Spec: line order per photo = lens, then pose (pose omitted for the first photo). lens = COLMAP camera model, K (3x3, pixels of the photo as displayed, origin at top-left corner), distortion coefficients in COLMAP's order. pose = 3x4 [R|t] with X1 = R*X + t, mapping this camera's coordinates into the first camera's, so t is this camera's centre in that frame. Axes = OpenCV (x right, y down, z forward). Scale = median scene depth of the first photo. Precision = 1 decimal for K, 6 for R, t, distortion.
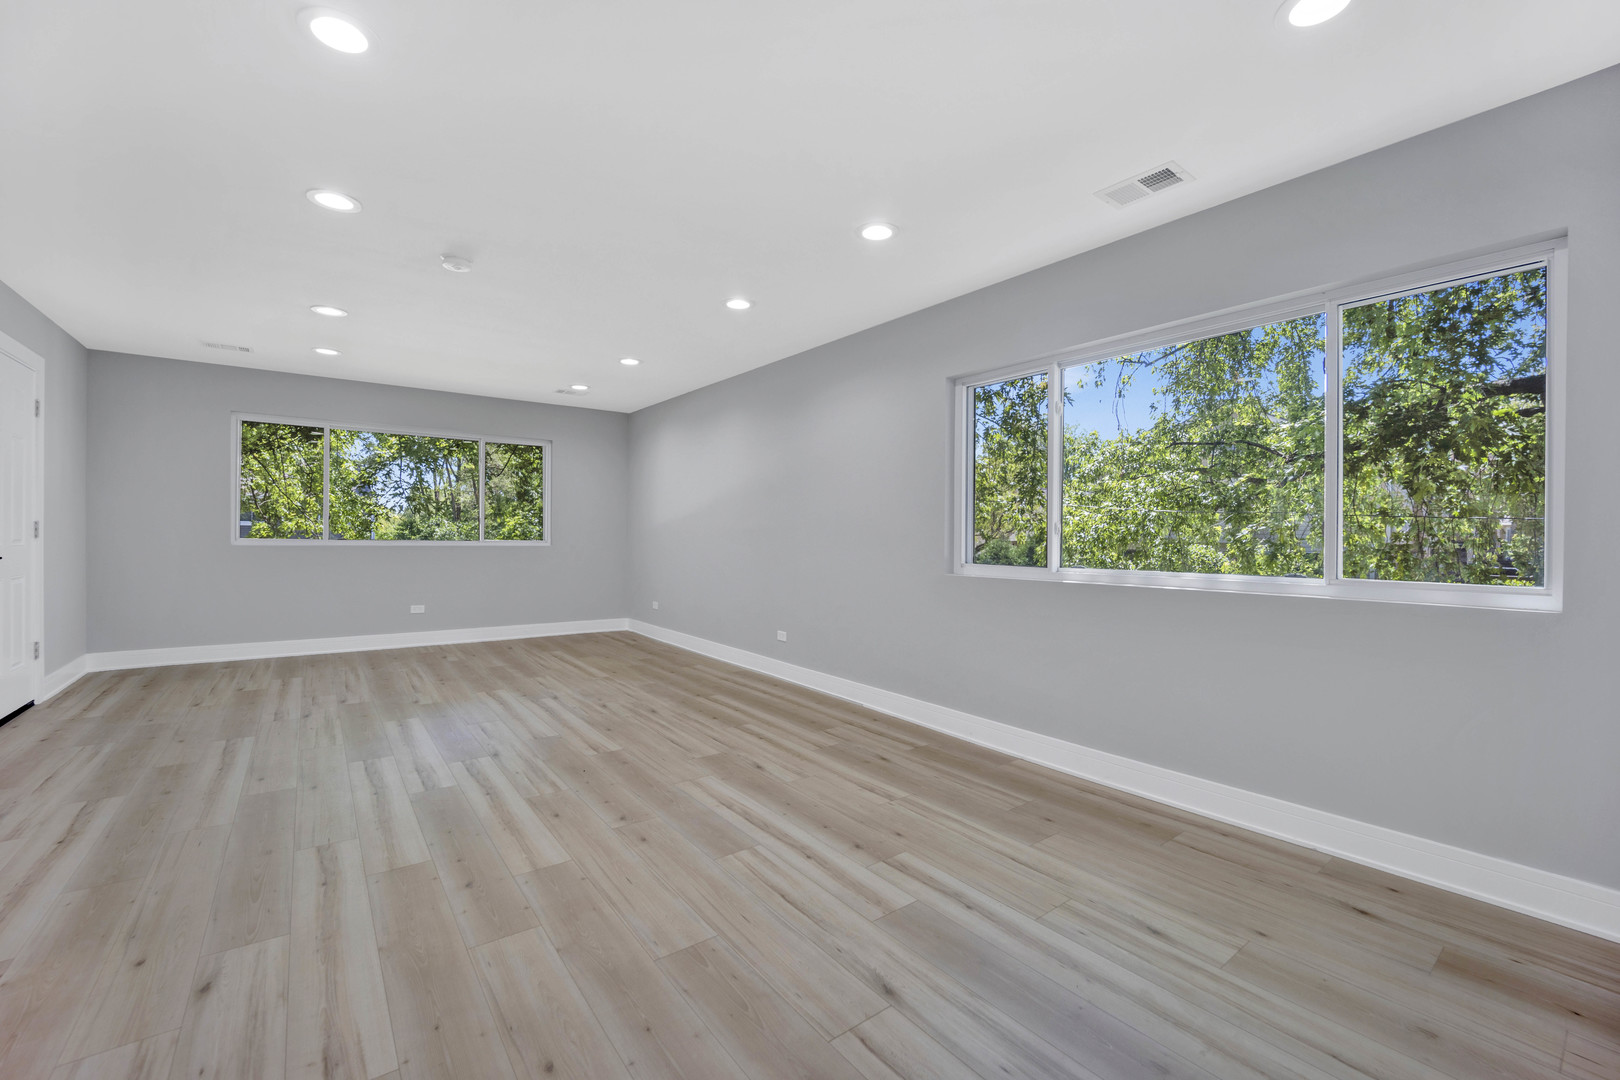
lens RADIAL K [[665.9, 0, 810.2], [0, 665.9, 539.2], [0, 0, 1]] dist [0.000131, 0.000000]
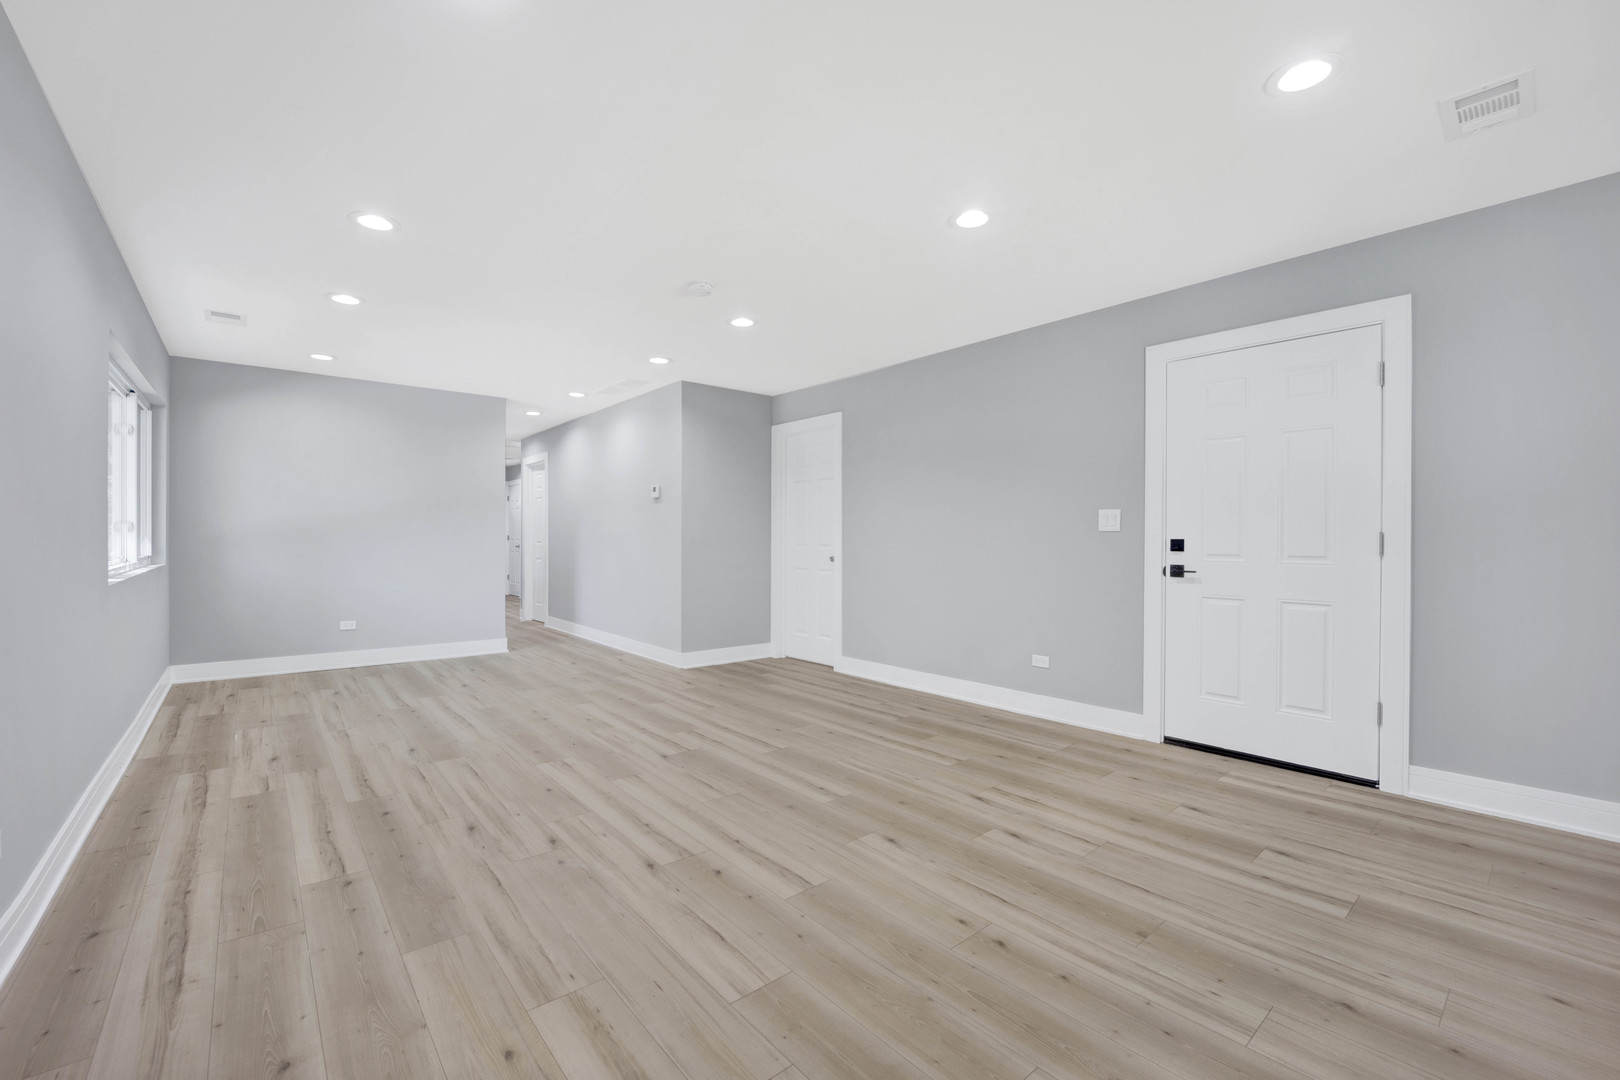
lens RADIAL K [[665.9, 0, 817.7], [0, 665.9, 537.7], [0, 0, 1]] dist [0.000131, 0.000000]
pose [[-0.997883, -0.008460, -0.064486, -0.627516], [-0.009109, 0.999911, 0.009788, -0.024312], [0.064397, 0.010355, -0.997871, 1.998399]]
